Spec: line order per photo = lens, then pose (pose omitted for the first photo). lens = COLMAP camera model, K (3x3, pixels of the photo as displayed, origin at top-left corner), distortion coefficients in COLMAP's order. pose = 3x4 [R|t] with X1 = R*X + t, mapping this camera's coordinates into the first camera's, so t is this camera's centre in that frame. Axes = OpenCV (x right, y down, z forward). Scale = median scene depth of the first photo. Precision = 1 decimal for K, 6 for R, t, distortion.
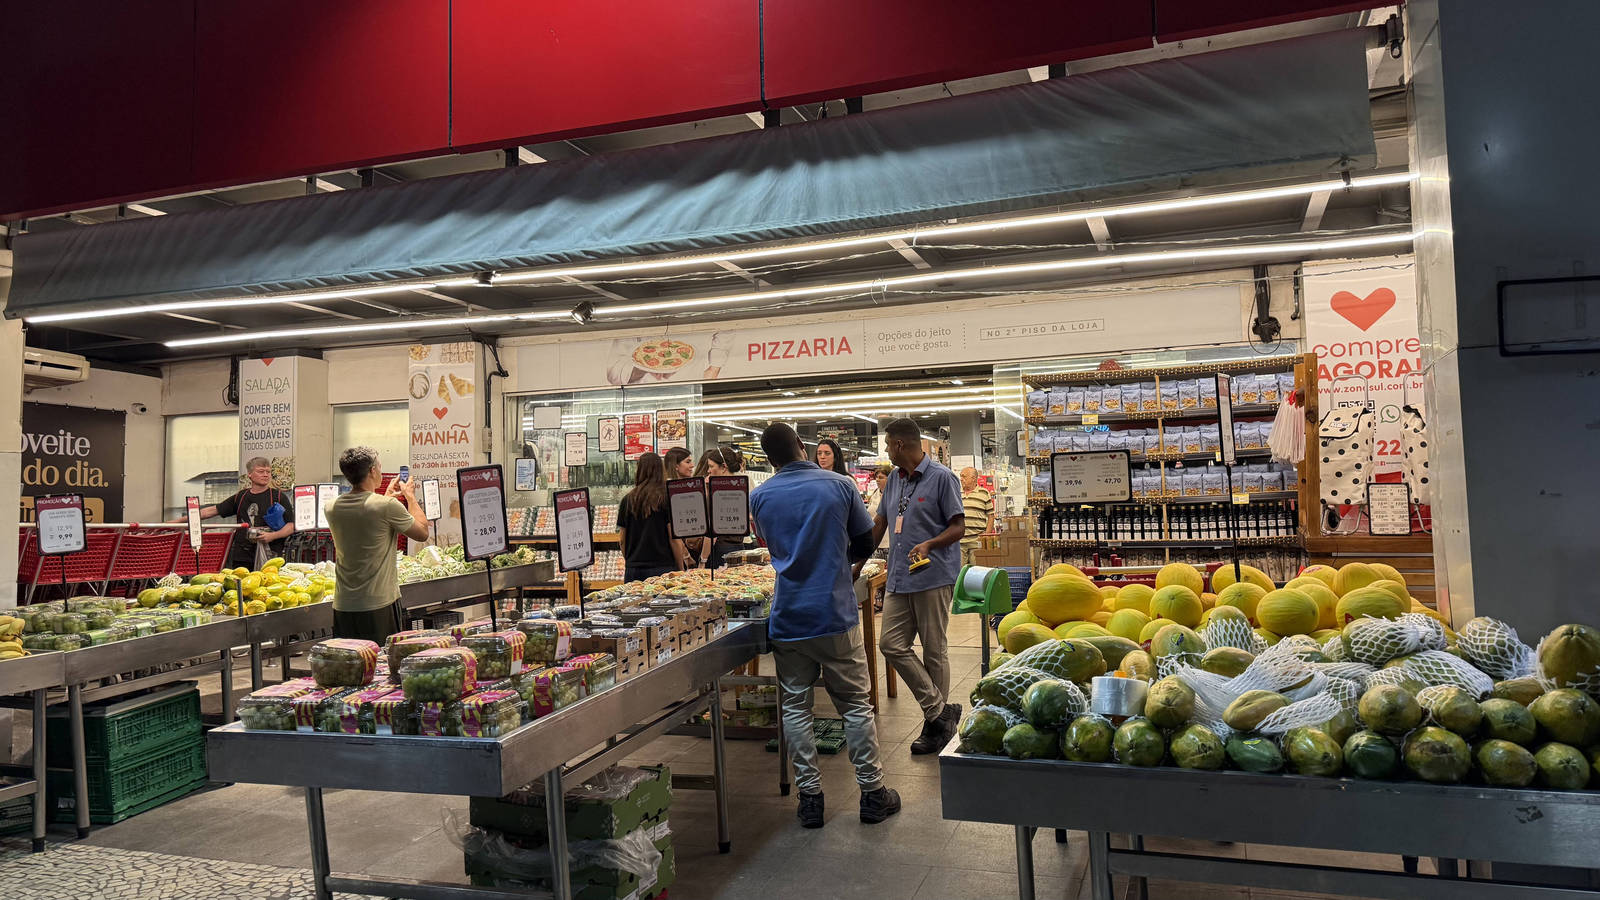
lens RADIAL K [[1137.8, 0, 795.1], [0, 1137.8, 453.8], [0, 0, 1]] dist [0.006106, 0.002608]
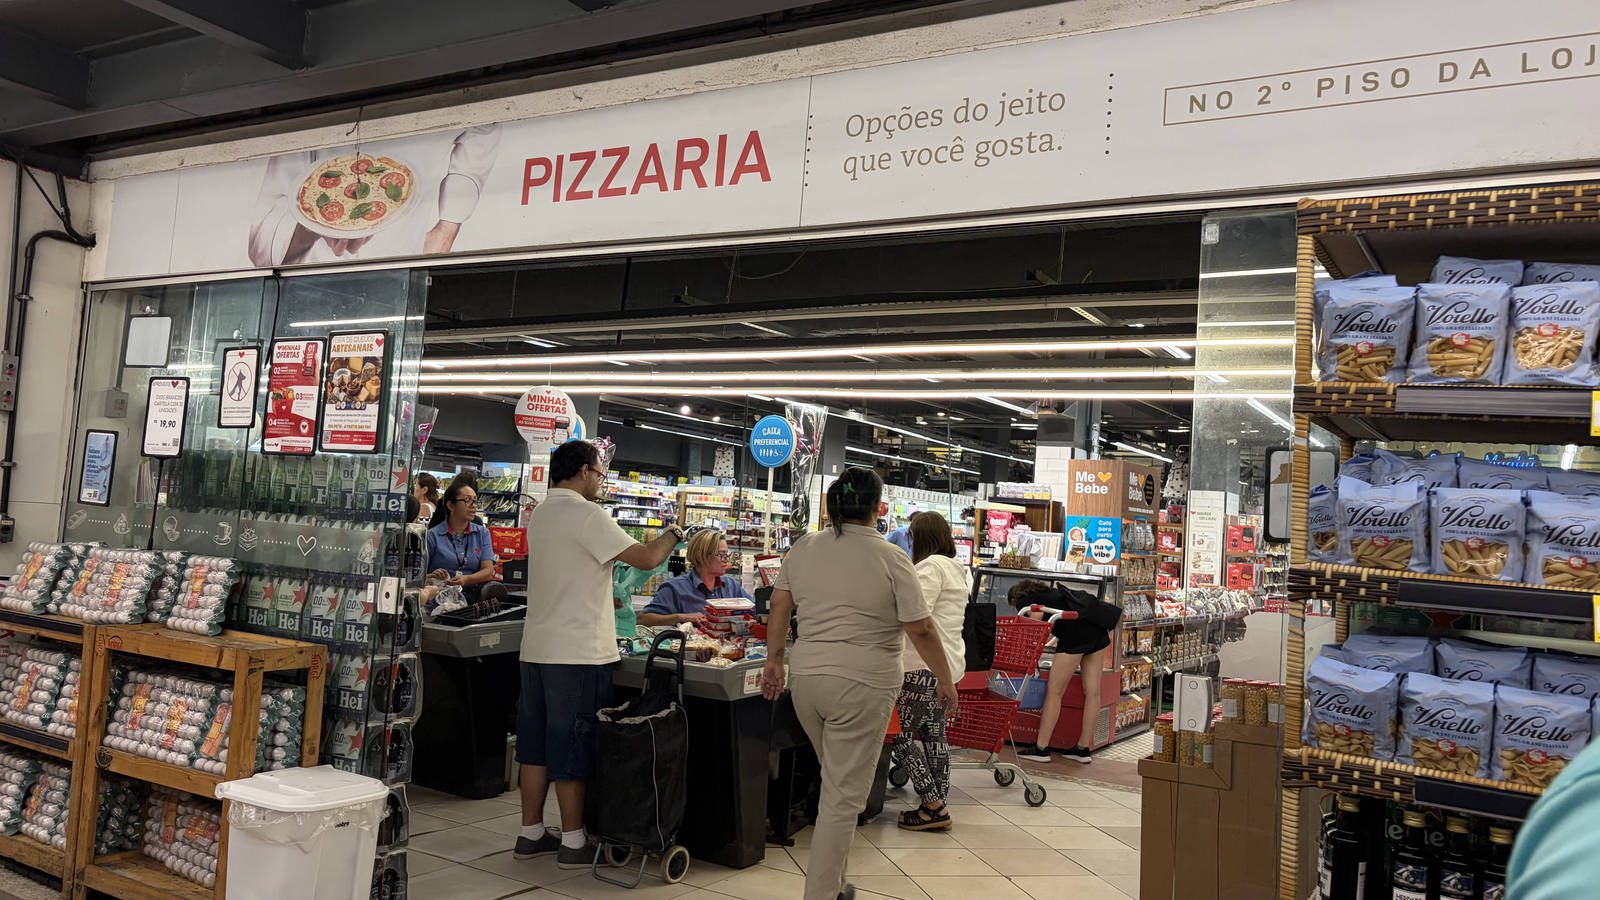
lens RADIAL K [[1221.5, 0, 805.3], [0, 1221.5, 444.4], [0, 0, 1]] dist [0.017222, 0.003296]
pose [[0.977012, 0.067019, -0.202378, 0.132062], [-0.066706, 0.997738, 0.008372, -0.014044], [0.202481, 0.005320, 0.979272, 0.626241]]
